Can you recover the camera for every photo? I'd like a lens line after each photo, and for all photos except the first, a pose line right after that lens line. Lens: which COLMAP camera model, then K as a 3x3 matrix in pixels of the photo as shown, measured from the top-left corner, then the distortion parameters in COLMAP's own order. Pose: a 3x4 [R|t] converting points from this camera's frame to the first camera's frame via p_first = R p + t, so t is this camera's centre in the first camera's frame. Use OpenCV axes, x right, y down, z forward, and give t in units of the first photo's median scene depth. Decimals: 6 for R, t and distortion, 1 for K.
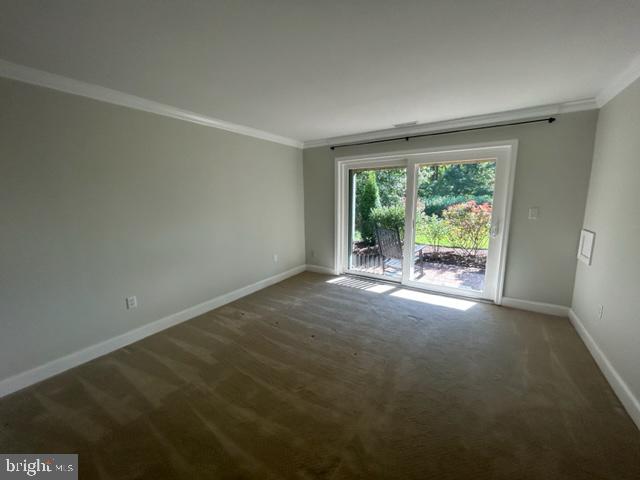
lens RADIAL K [[257.0, 0, 316.0], [0, 257.0, 238.0], [0, 0, 1]] dist [-0.000132, -0.000024]
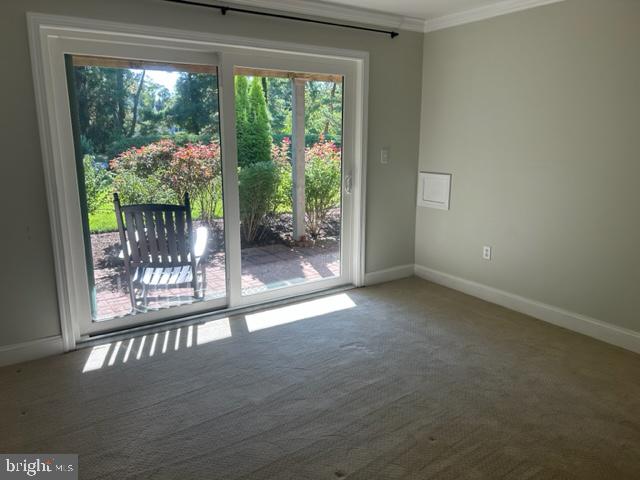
lens RADIAL K [[481.2, 0, 320.0], [0, 481.2, 240.0], [0, 0, 1]] dist [0.053903, -0.061380]
pose [[0.389147, -0.192632, 0.900809, -0.540705], [0.138389, 0.979018, 0.149573, -0.087064], [-0.910721, 0.066456, 0.407640, 0.563825]]
